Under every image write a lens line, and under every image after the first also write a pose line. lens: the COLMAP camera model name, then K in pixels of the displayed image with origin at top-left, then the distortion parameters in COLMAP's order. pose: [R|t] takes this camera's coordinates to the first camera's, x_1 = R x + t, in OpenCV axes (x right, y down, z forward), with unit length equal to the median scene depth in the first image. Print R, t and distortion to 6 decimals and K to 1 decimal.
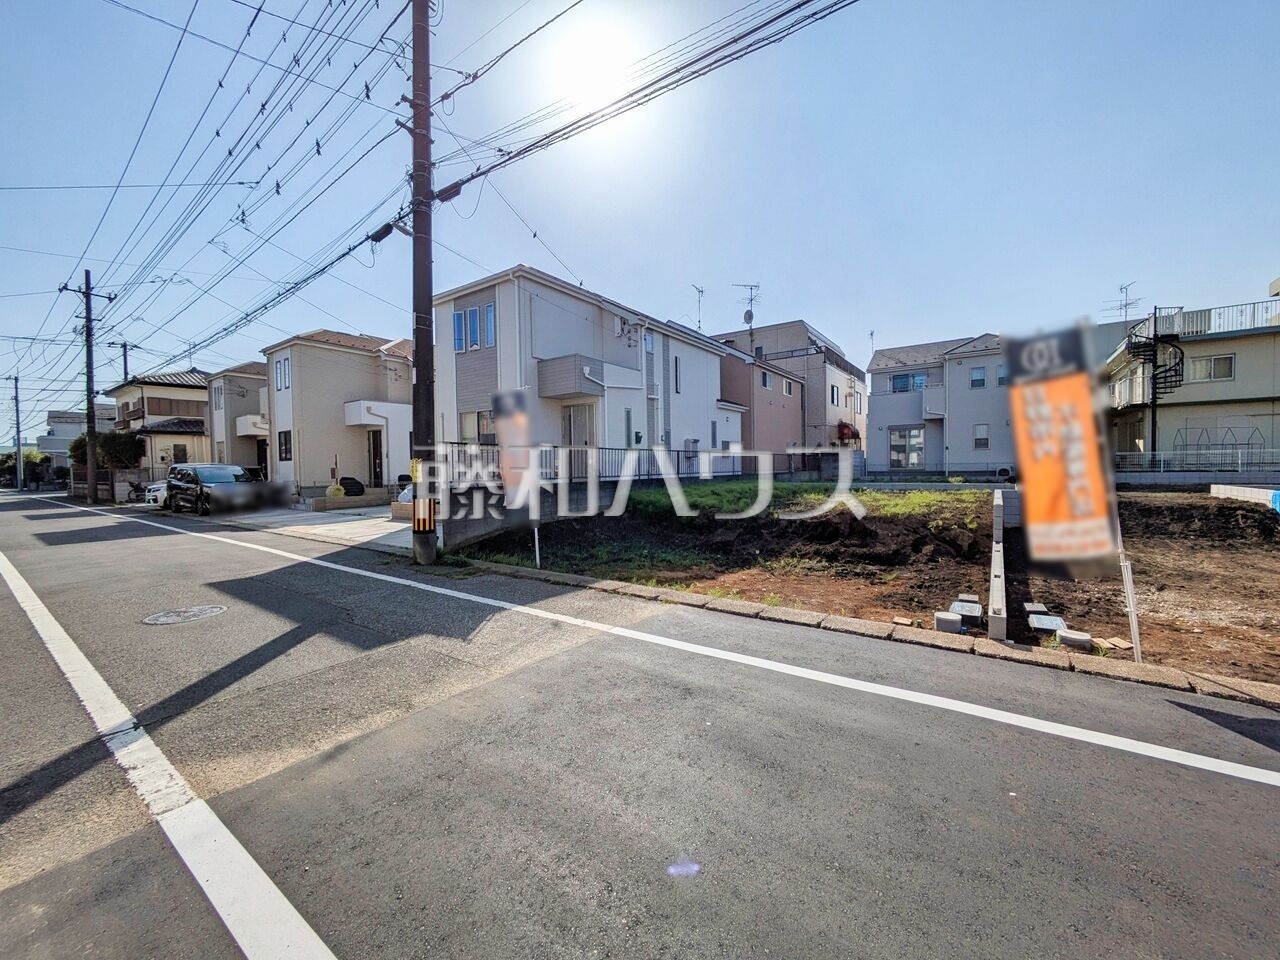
lens RADIAL K [[506.0, 0, 641.1], [0, 506.0, 482.0], [0, 0, 1]] dist [-0.003852, 0.002475]
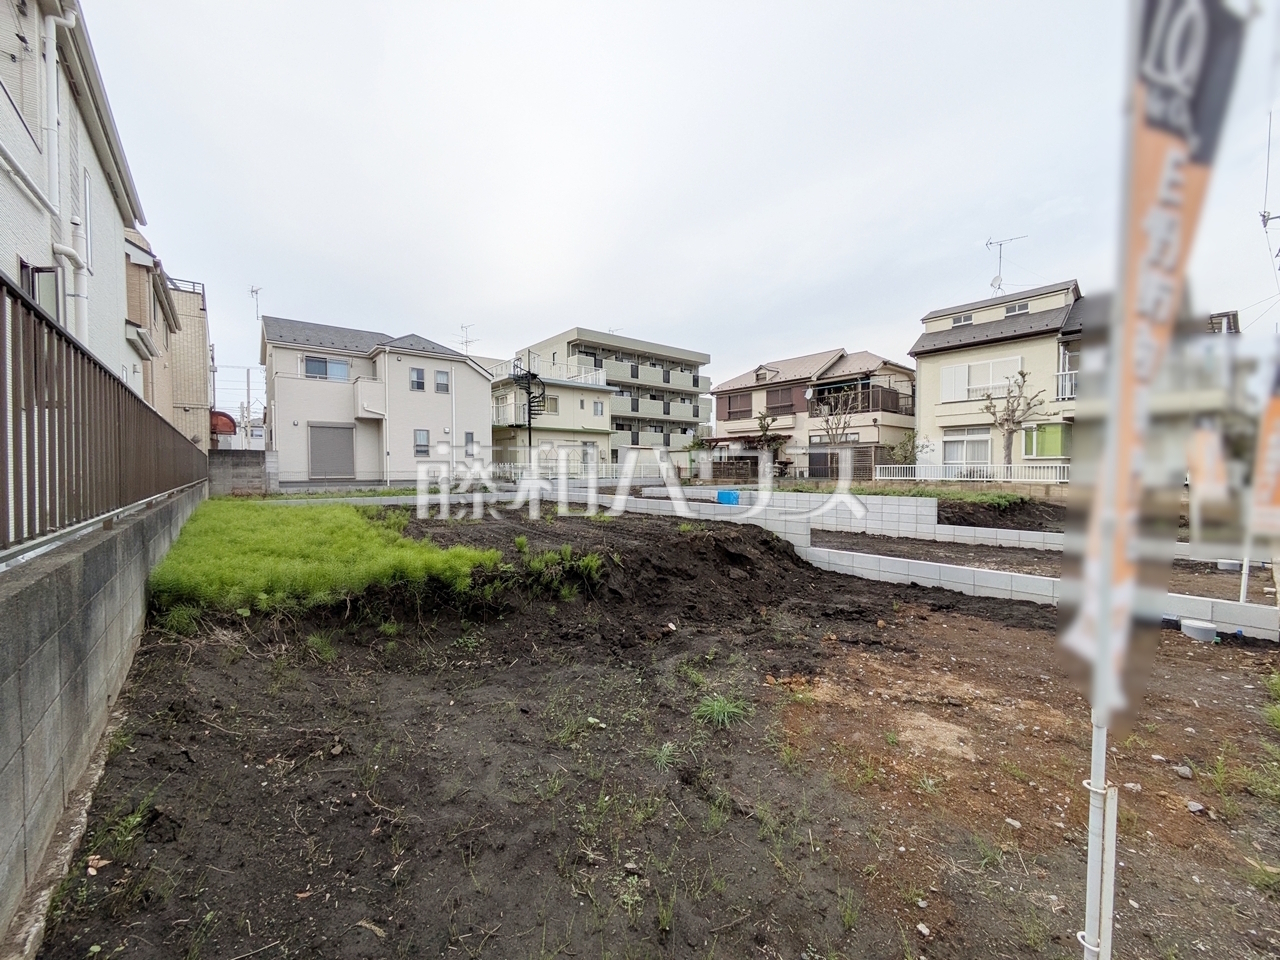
lens RADIAL K [[506.0, 0, 641.7], [0, 506.0, 479.5], [0, 0, 1]] dist [-0.003852, 0.002475]
pose [[0.260289, -0.004855, 0.965519, -0.141659], [0.027400, 0.999622, -0.002361, -0.009477], [-0.965142, 0.027070, 0.260323, 0.407174]]
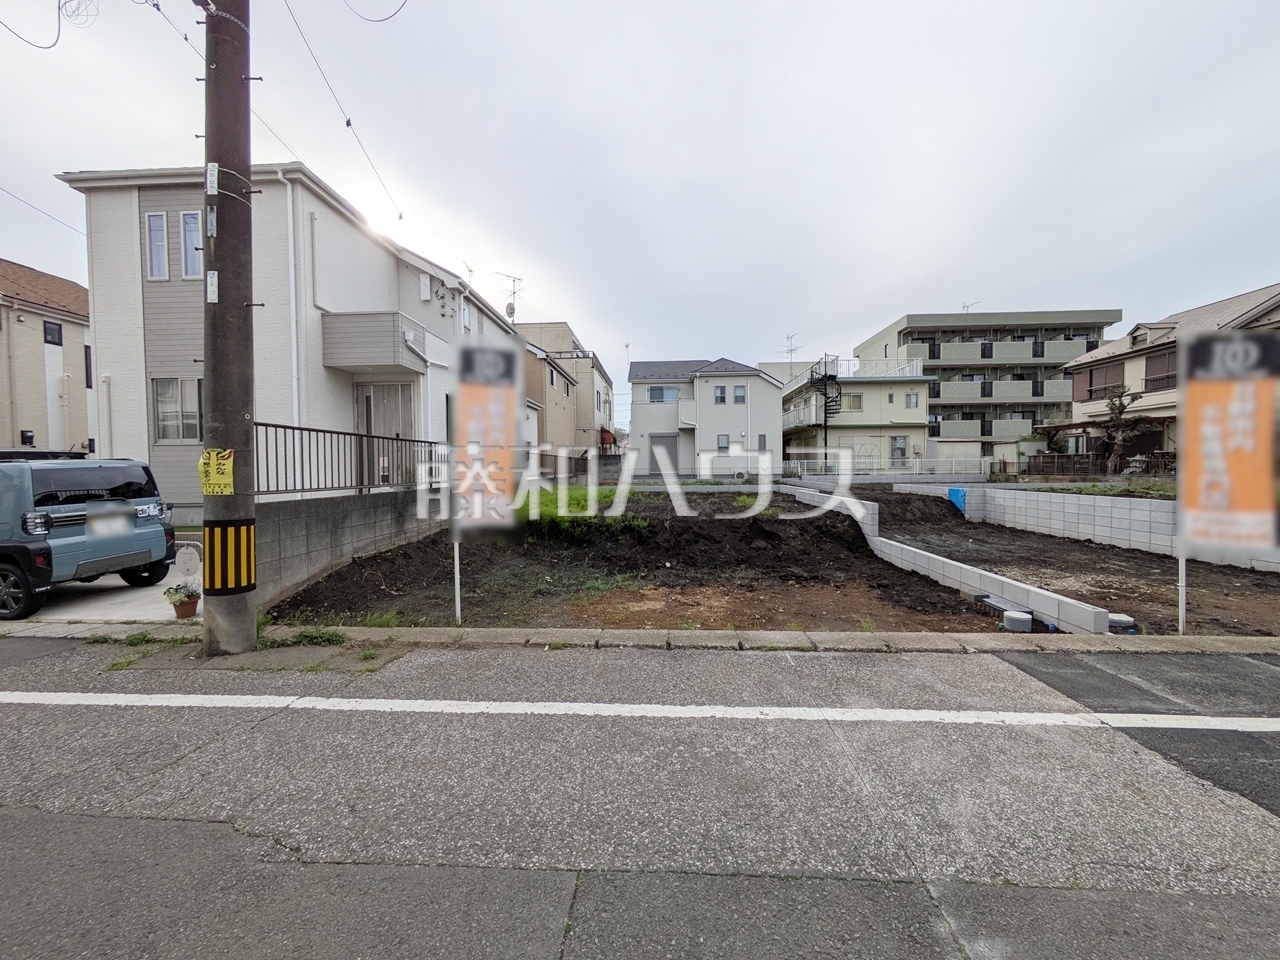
lens RADIAL K [[506.0, 0, 641.5], [0, 506.0, 480.9], [0, 0, 1]] dist [-0.003852, 0.002475]
pose [[0.843778, -0.007168, 0.536645, -0.132070], [0.012524, 0.999902, -0.006335, -0.002001], [-0.536546, 0.012066, 0.843785, 0.124559]]
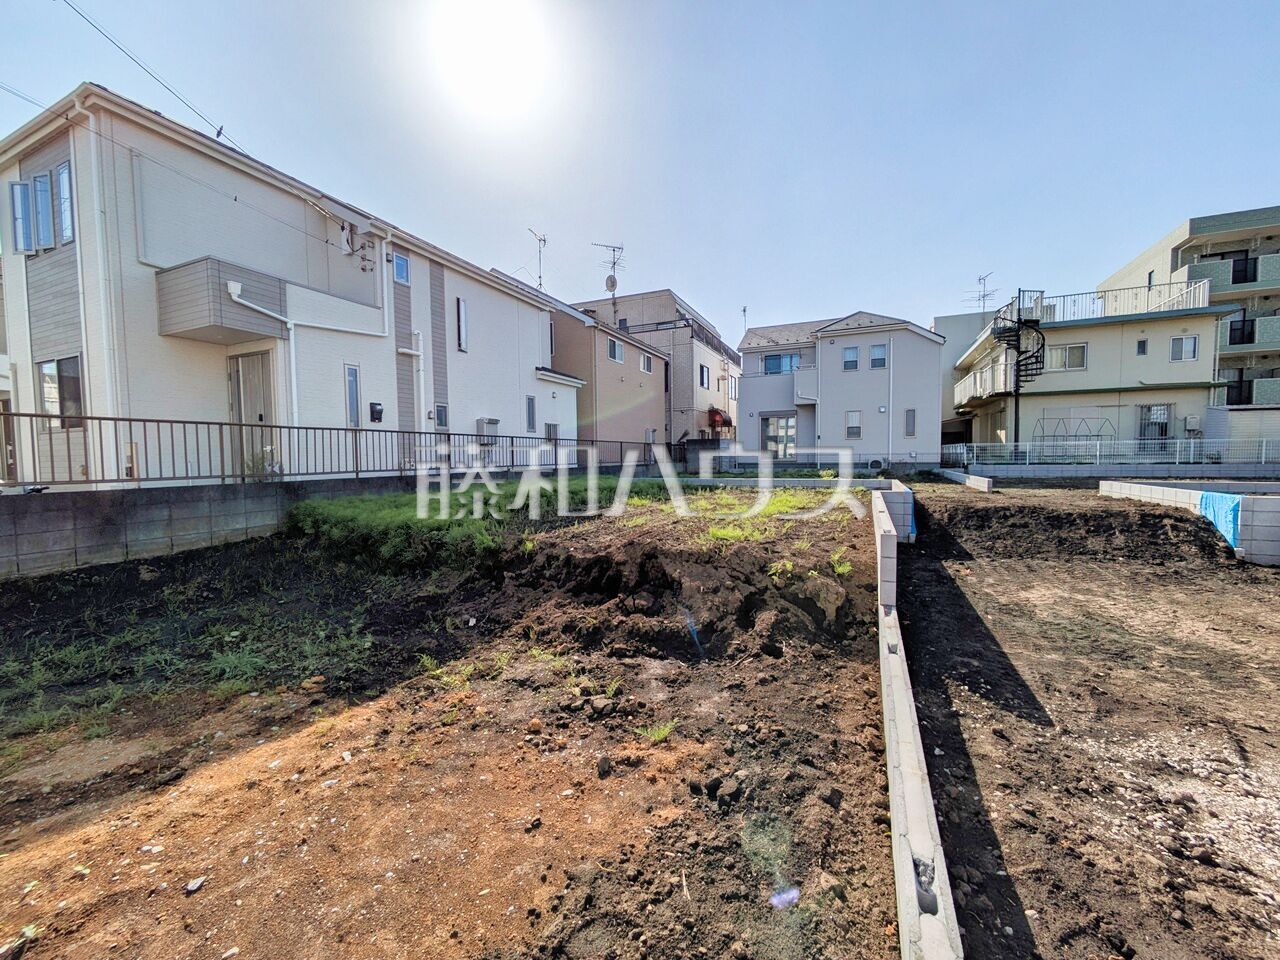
lens RADIAL K [[506.0, 0, 641.1], [0, 506.0, 482.2], [0, 0, 1]] dist [-0.003852, 0.002475]
pose [[0.980467, -0.007064, 0.196559, 0.137887], [0.003137, 0.999789, 0.020283, -0.007581], [-0.196661, -0.019270, 0.980282, 0.209839]]
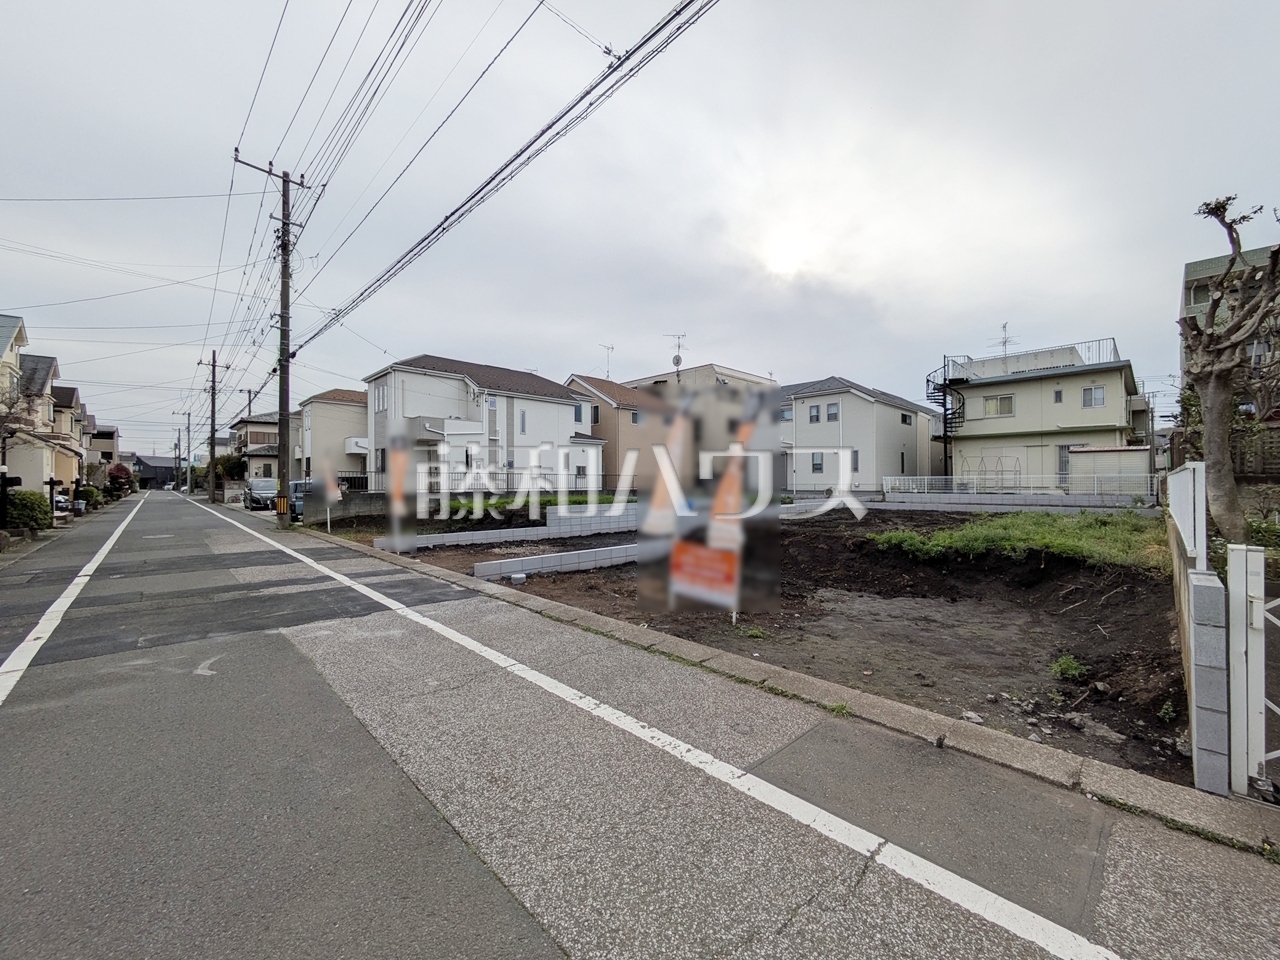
lens RADIAL K [[506.0, 0, 641.9], [0, 506.0, 482.8], [0, 0, 1]] dist [-0.003852, 0.002475]
pose [[0.983809, 0.012096, -0.178810, 0.534191], [-0.017356, 0.999461, -0.027882, 0.000900], [0.178376, 0.030534, 0.983488, -0.302610]]
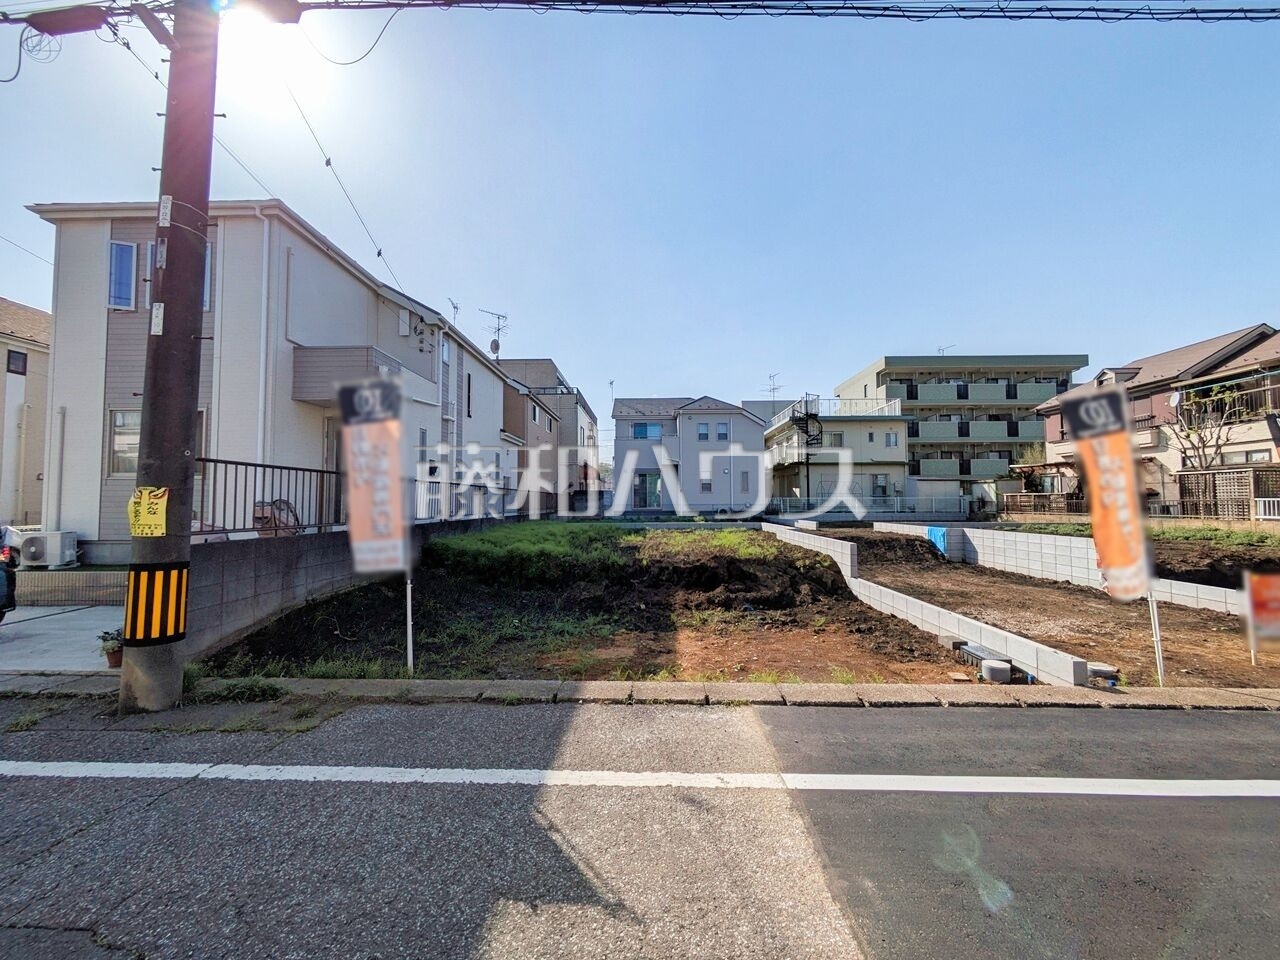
lens RADIAL K [[506.0, 0, 641.3], [0, 506.0, 481.5], [0, 0, 1]] dist [-0.003852, 0.002475]
pose [[0.829242, 0.036228, 0.557715, -0.120513], [0.006403, 0.997216, -0.074297, -0.004910], [-0.558853, 0.065182, 0.826701, 0.125676]]
